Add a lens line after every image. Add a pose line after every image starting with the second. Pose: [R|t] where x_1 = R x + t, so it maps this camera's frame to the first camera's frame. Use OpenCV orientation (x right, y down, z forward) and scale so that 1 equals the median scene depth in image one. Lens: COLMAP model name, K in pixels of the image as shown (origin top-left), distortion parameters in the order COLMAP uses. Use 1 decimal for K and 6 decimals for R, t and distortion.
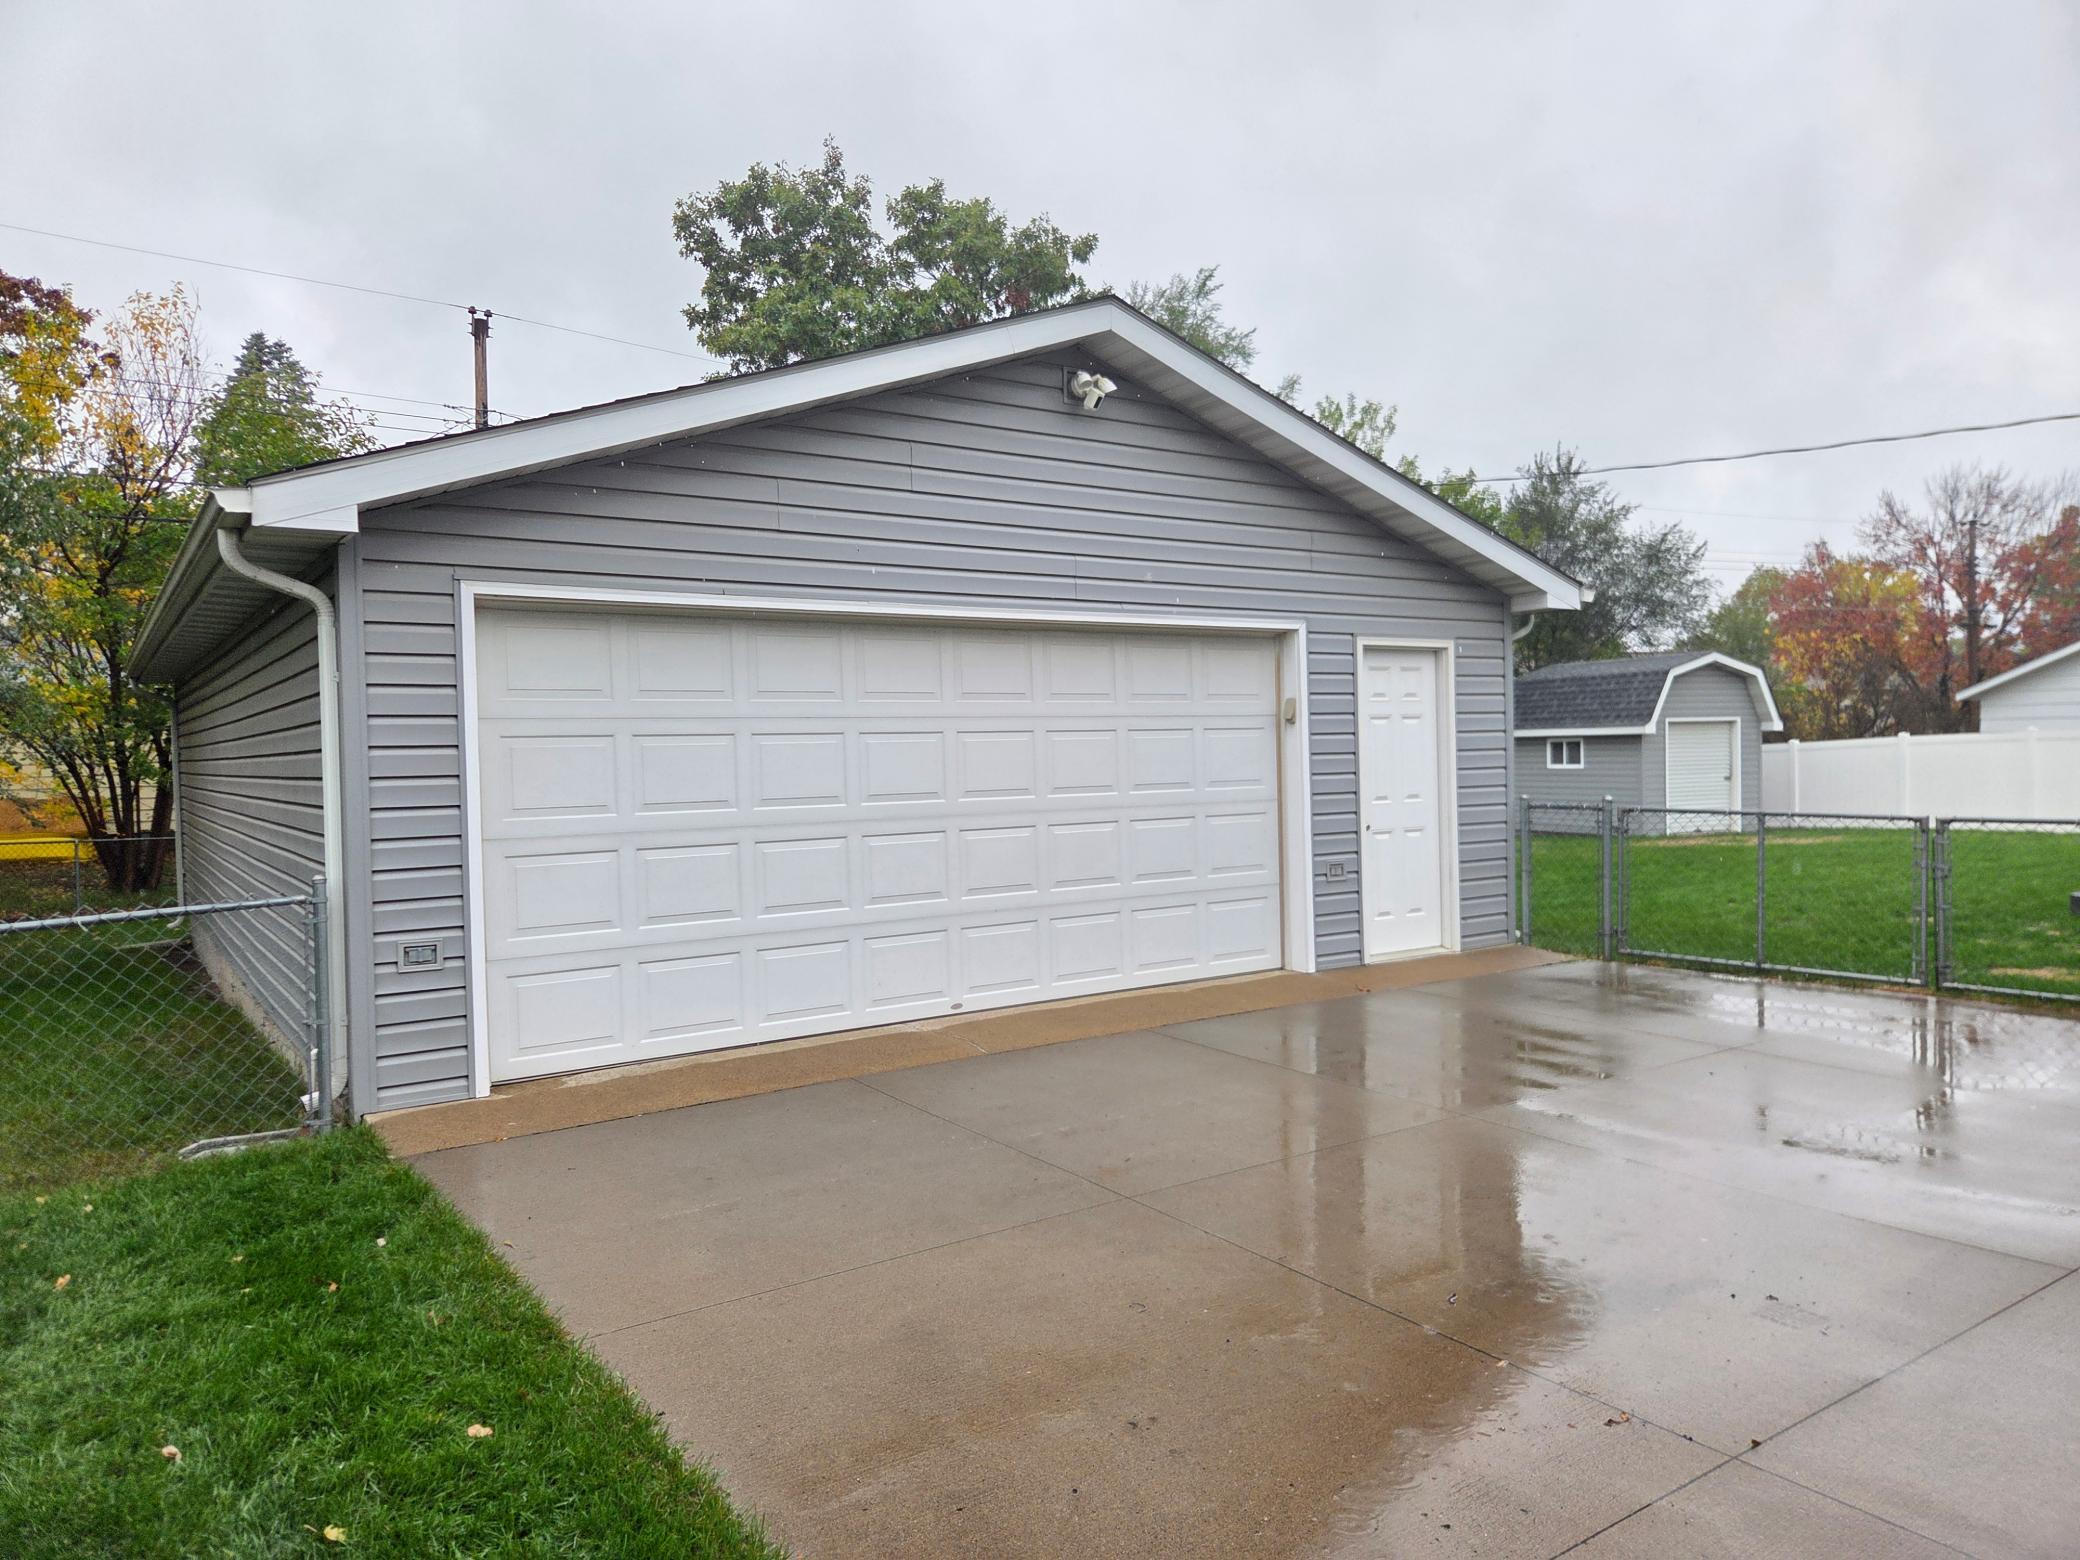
lens RADIAL K [[1409.2, 0, 1040.0], [0, 1409.2, 780.0], [0, 0, 1]] dist [0.028535, -0.002366]
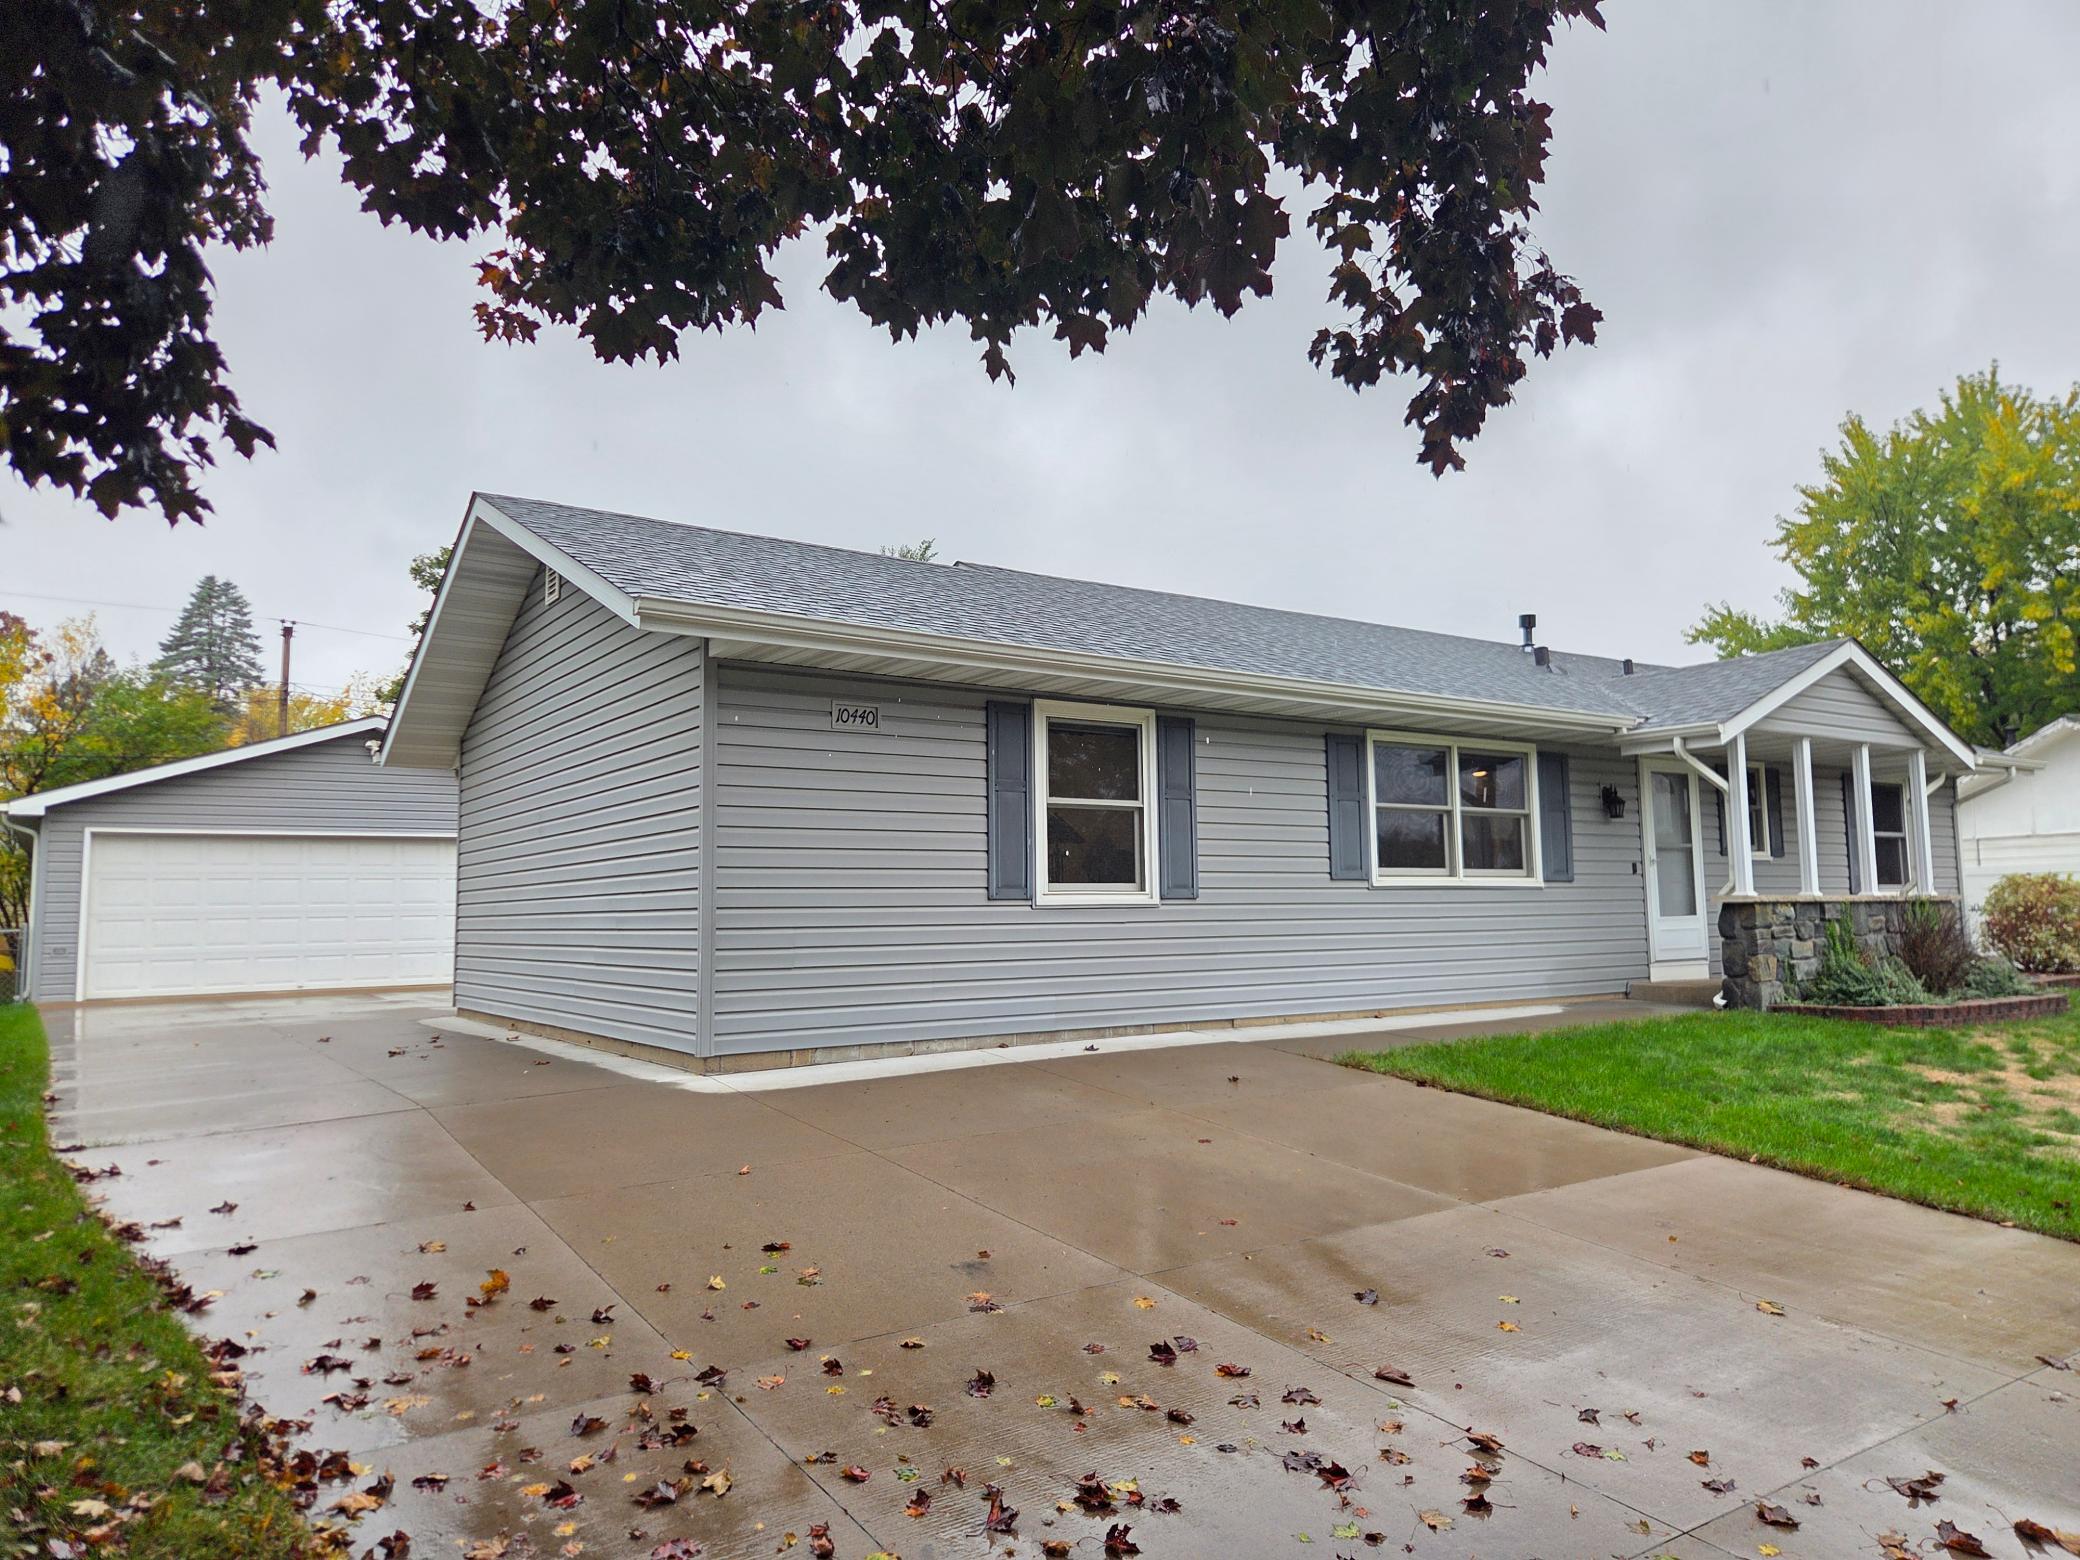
lens RADIAL K [[1393.4, 0, 1040.0], [0, 1393.4, 780.0], [0, 0, 1]] dist [0.033368, -0.000045]
pose [[0.999962, 0.007707, 0.004117, 0.487614], [-0.007174, 0.993137, -0.116740, 0.029118], [-0.004988, 0.116706, 0.993154, -0.610473]]
